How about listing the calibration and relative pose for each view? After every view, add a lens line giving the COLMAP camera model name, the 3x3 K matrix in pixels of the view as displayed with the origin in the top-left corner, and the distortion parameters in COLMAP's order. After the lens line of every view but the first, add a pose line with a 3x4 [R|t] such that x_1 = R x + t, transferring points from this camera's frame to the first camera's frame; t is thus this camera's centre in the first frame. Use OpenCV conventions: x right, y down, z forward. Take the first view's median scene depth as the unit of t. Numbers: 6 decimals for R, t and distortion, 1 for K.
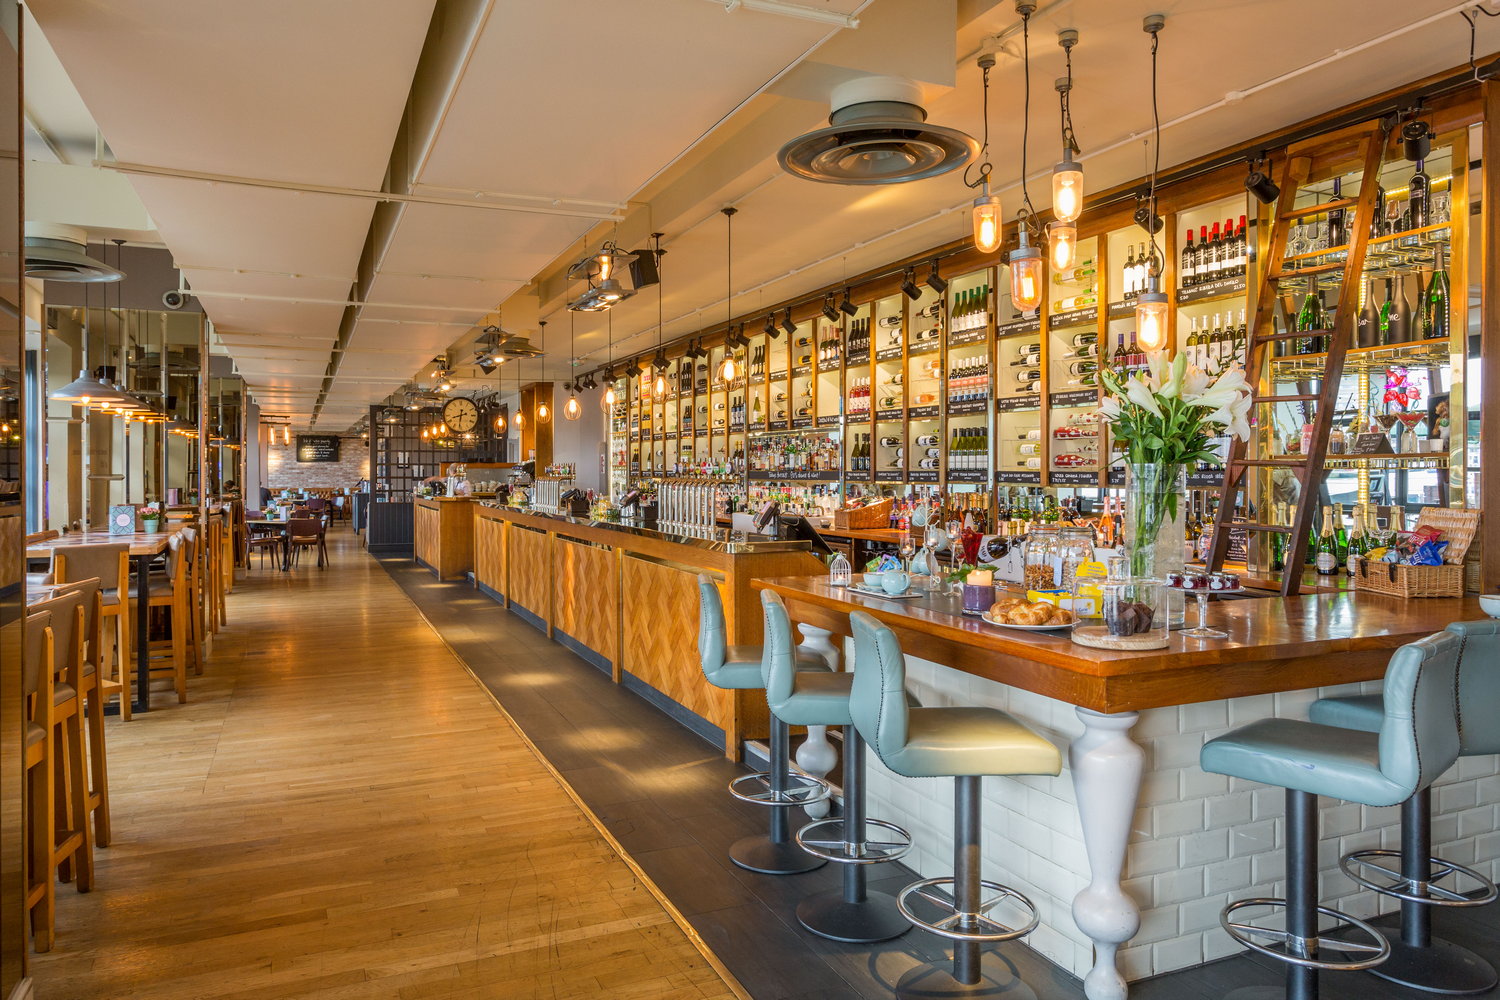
lens RADIAL K [[1028.7, 0, 751.9], [0, 1028.7, 494.4], [0, 0, 1]] dist [0.001555, -0.000264]
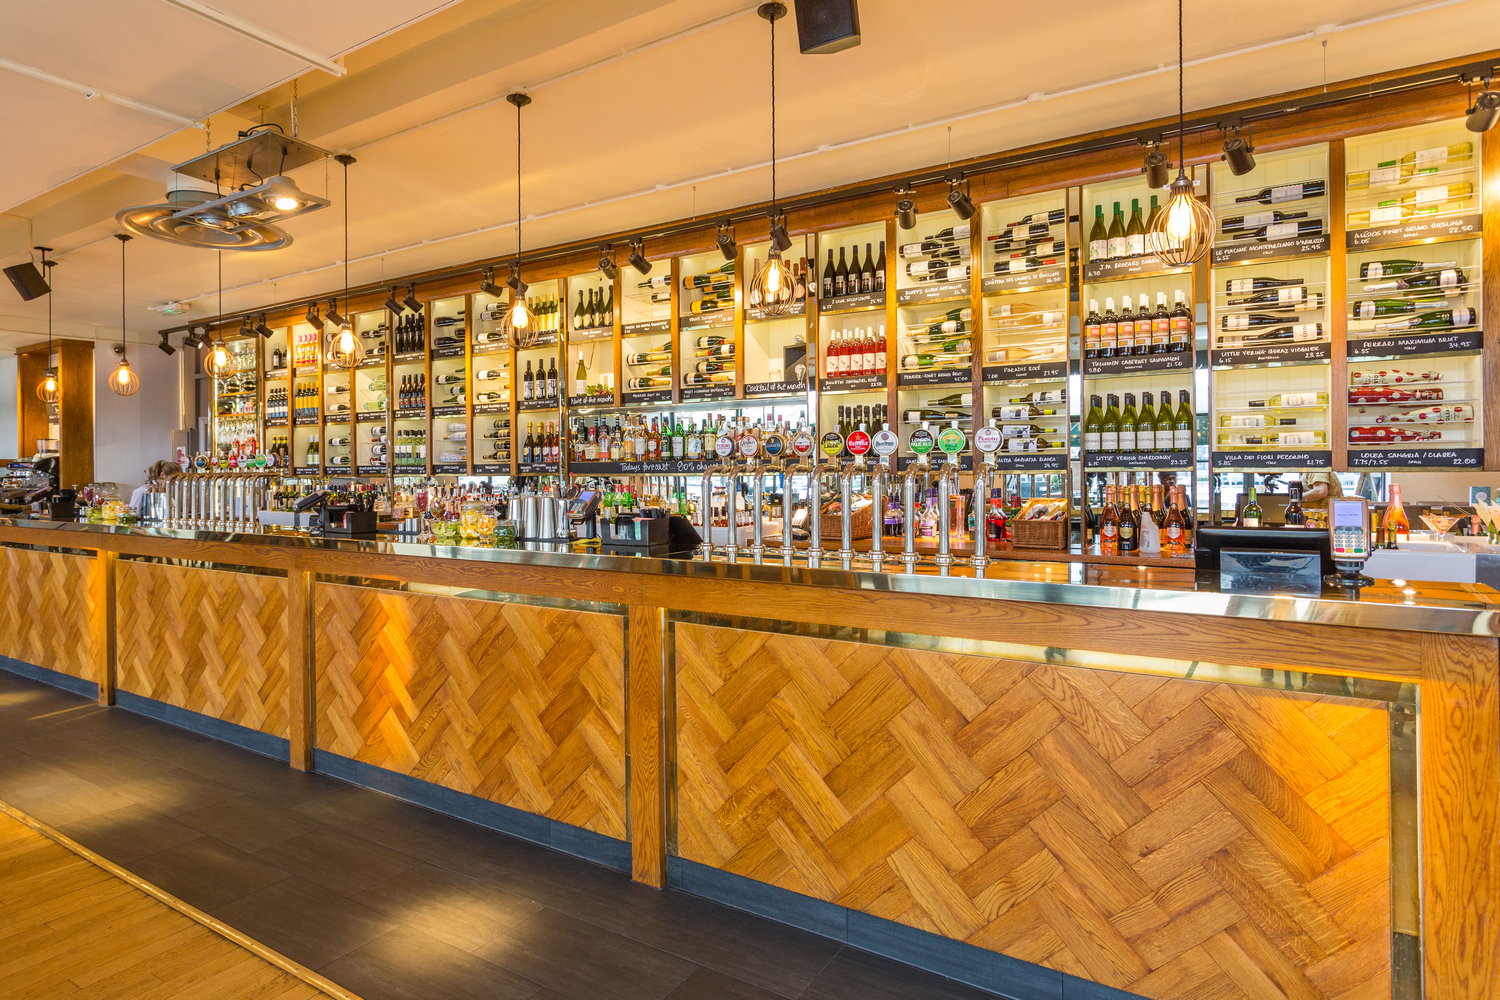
lens RADIAL K [[760.6, 0, 746.3], [0, 760.6, 491.5], [0, 0, 1]] dist [0.003367, 0.000754]
pose [[0.807191, -0.038632, 0.589024, -0.206087], [0.029776, 0.999251, 0.024731, -0.010374], [-0.589538, -0.002424, 0.807737, 0.455307]]
